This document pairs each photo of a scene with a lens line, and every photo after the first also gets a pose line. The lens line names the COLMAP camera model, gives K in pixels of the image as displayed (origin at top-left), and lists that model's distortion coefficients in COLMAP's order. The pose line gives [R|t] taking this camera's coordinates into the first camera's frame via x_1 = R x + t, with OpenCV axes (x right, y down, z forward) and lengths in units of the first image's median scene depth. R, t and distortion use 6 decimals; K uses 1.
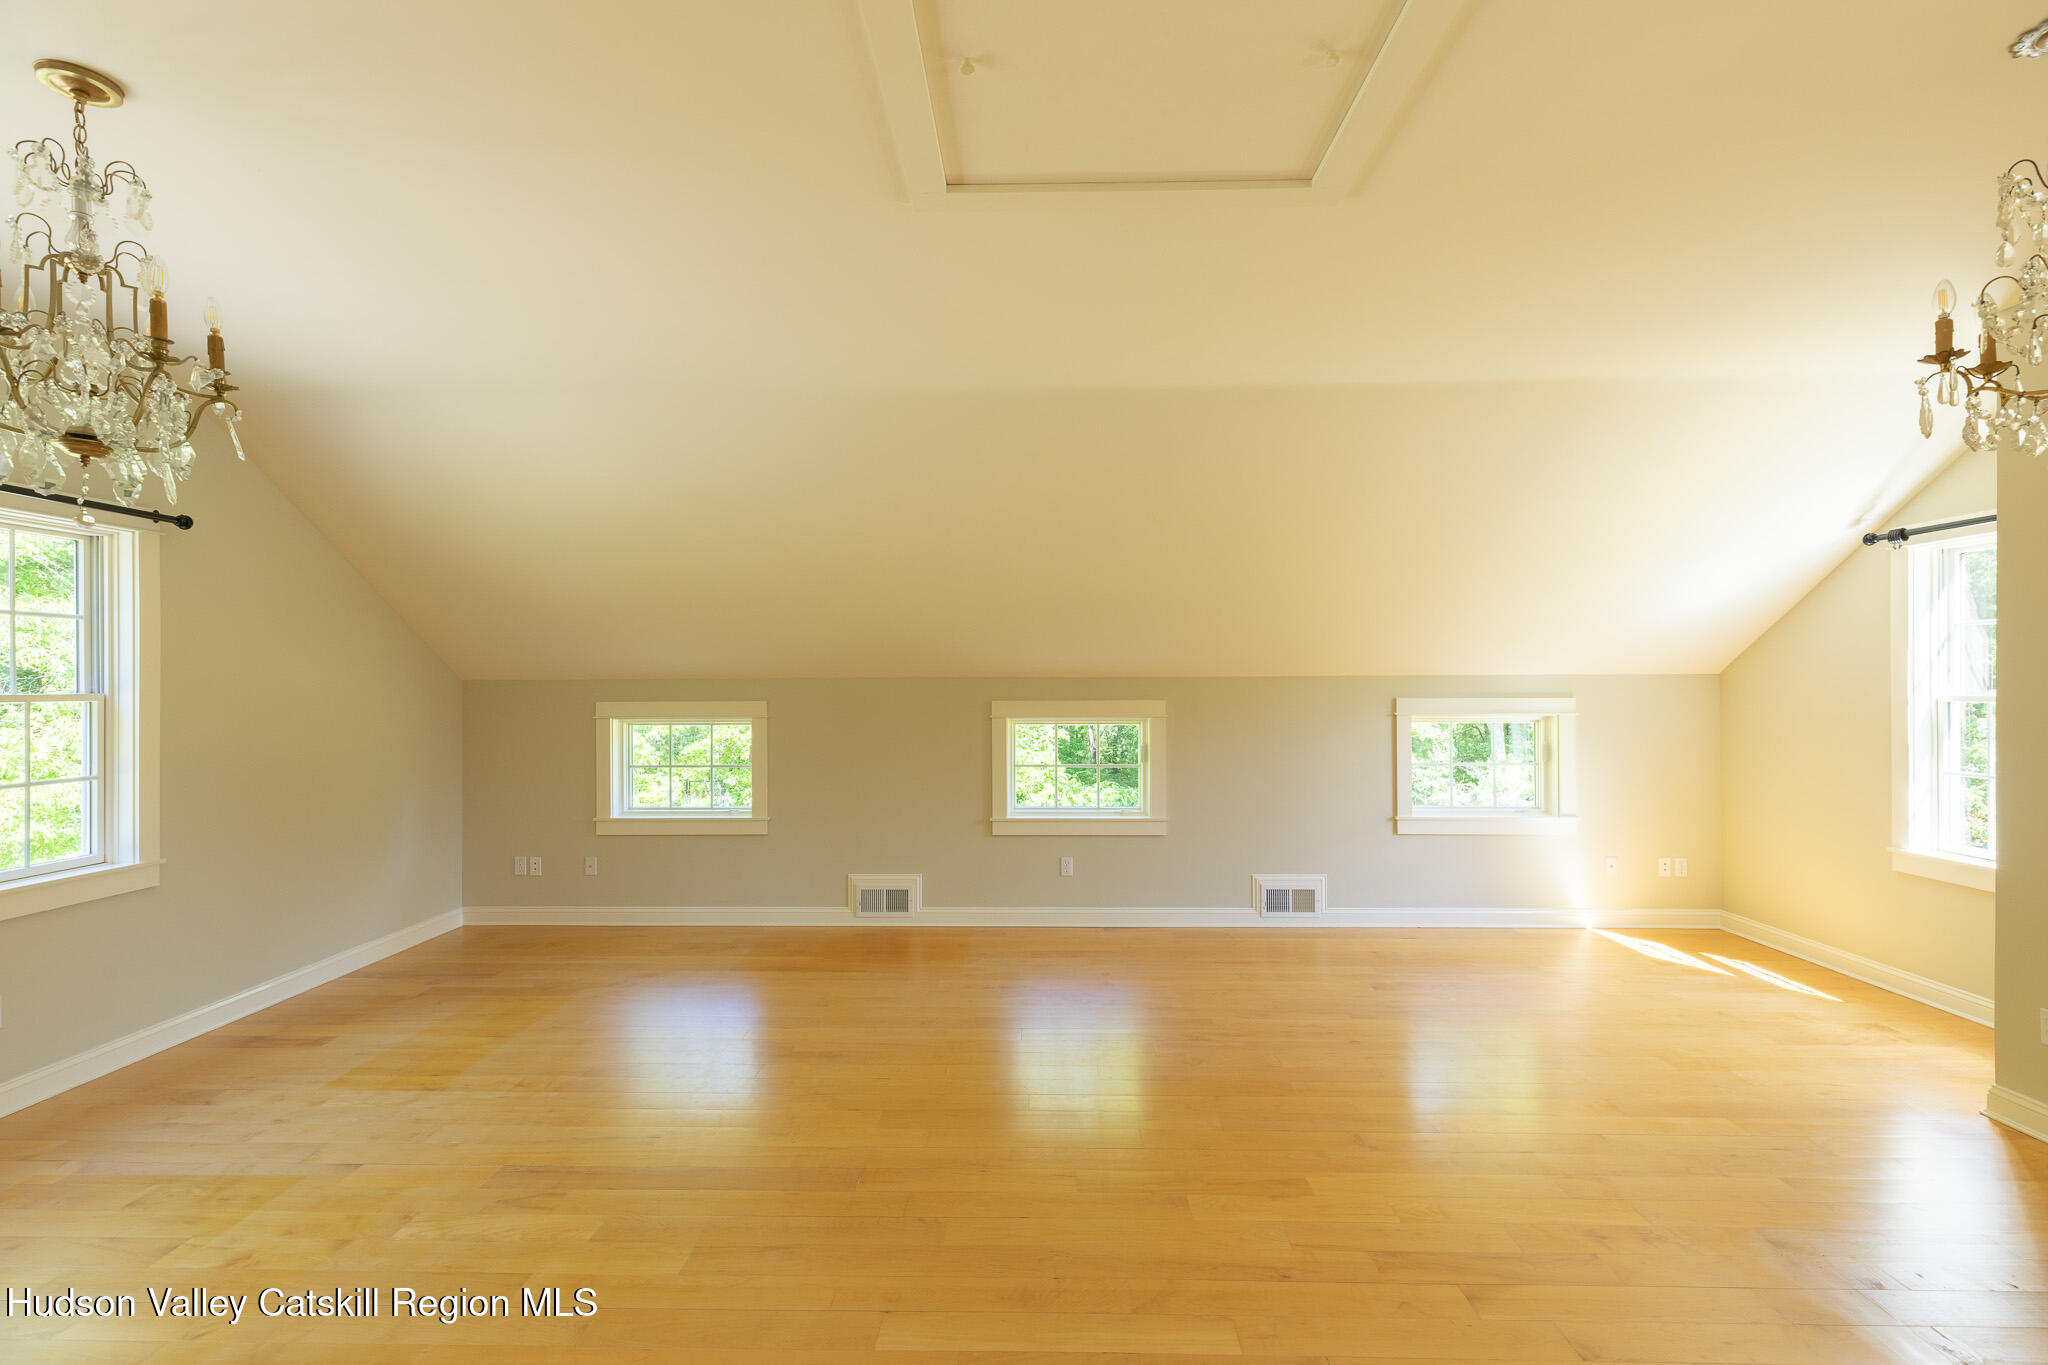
lens RADIAL K [[924.8, 0, 1024.0], [0, 924.8, 682.5], [0, 0, 1]] dist [0.001425, -0.000227]
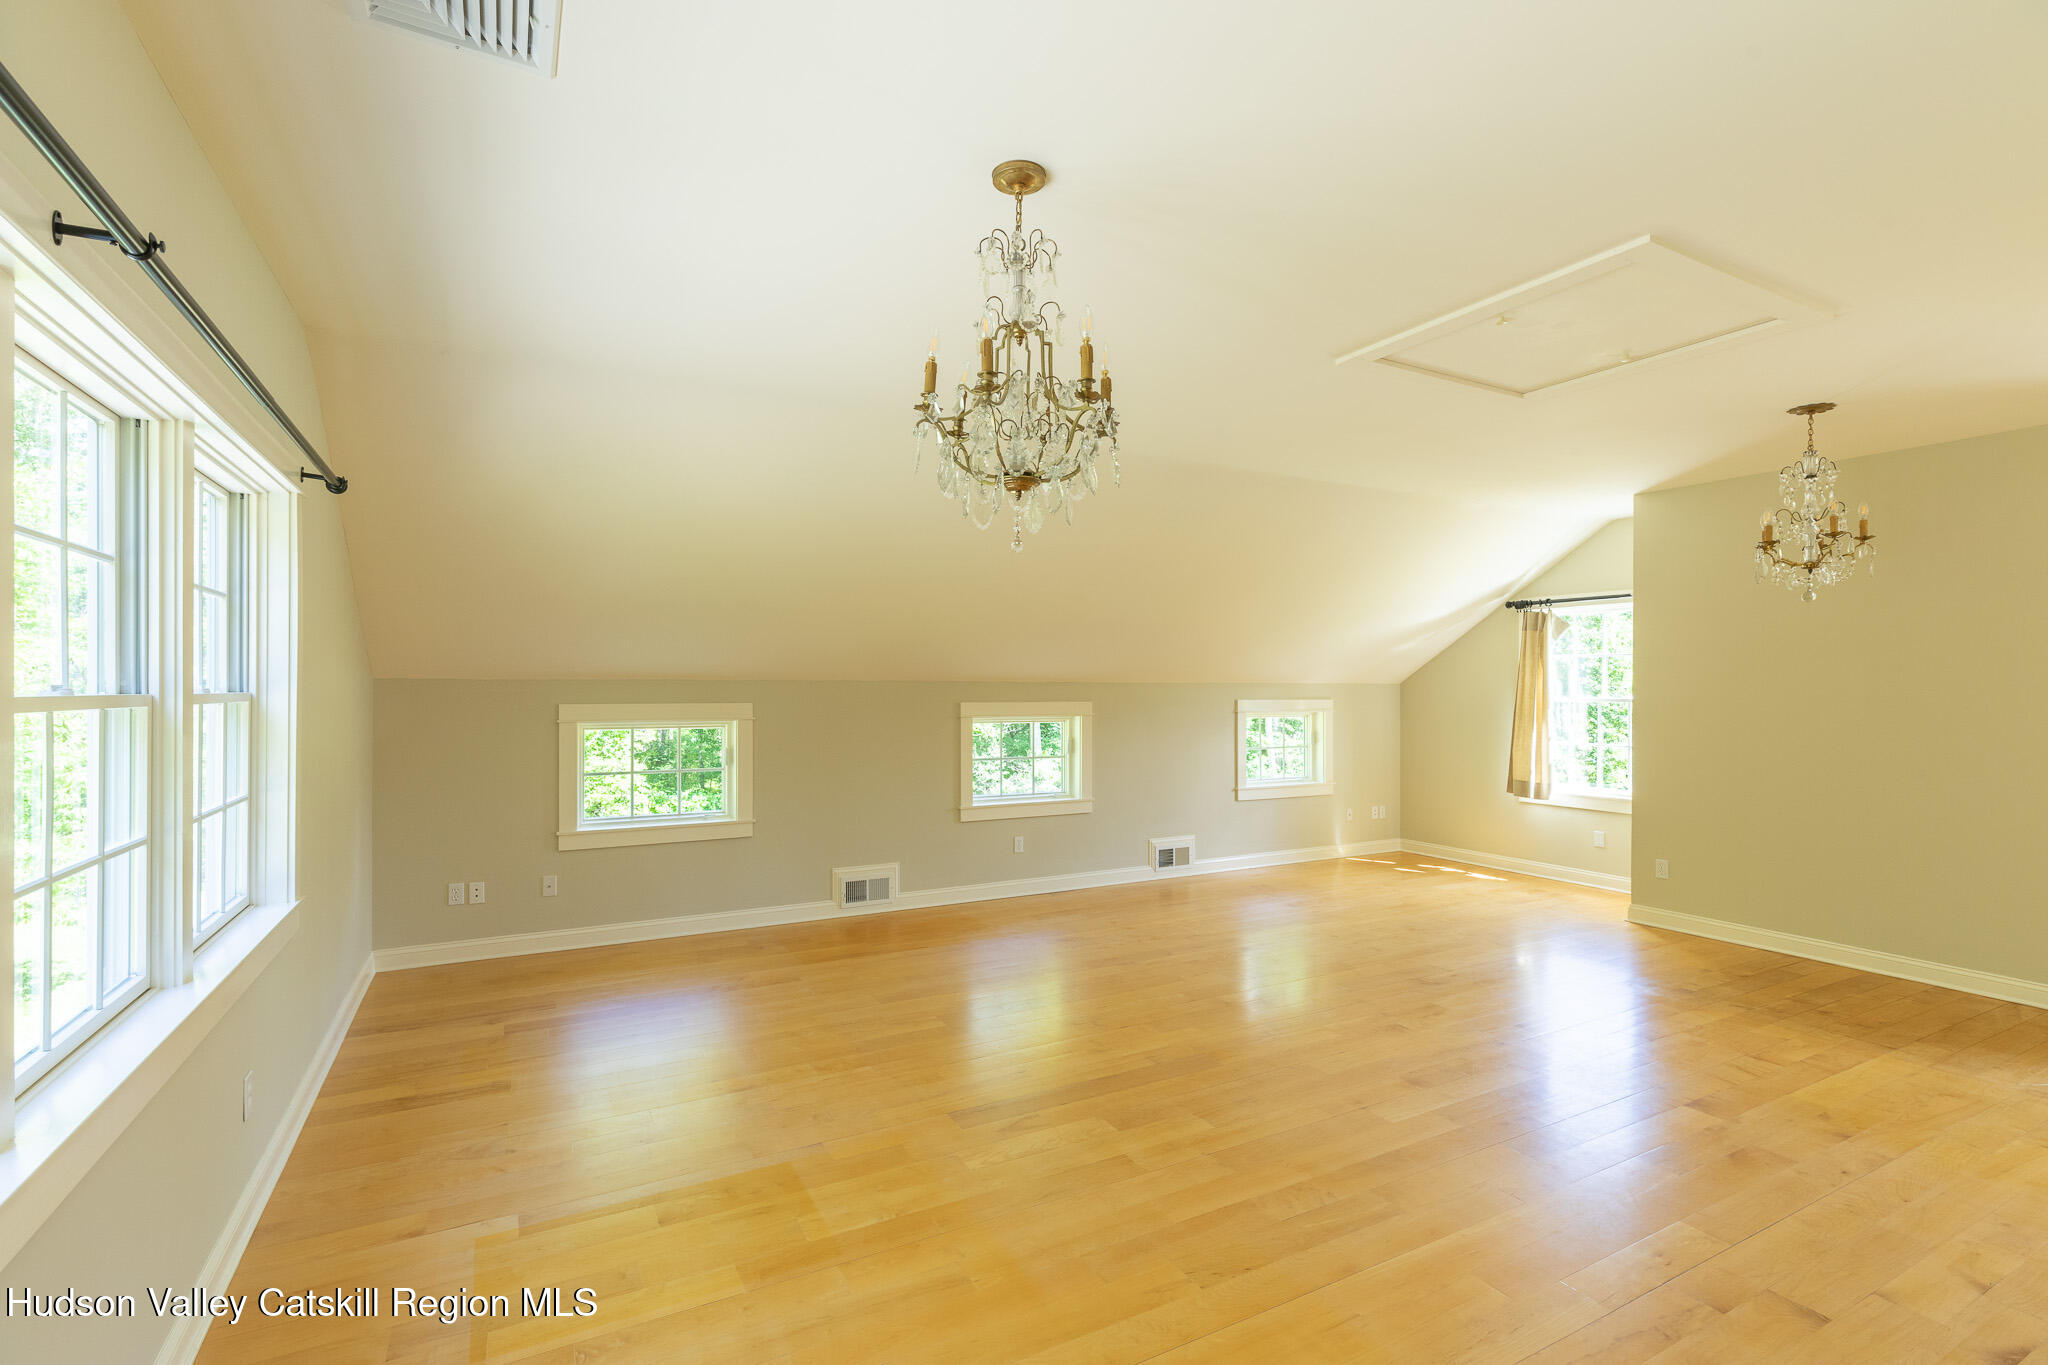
lens RADIAL K [[924.9, 0, 1014.9], [0, 924.9, 688.2], [0, 0, 1]] dist [0.000472, -0.000131]
pose [[0.869710, 0.006253, 0.493523, -0.532206], [-0.007671, 0.999970, 0.000850, 0.001403], [-0.493503, -0.004525, 0.869732, -0.008683]]
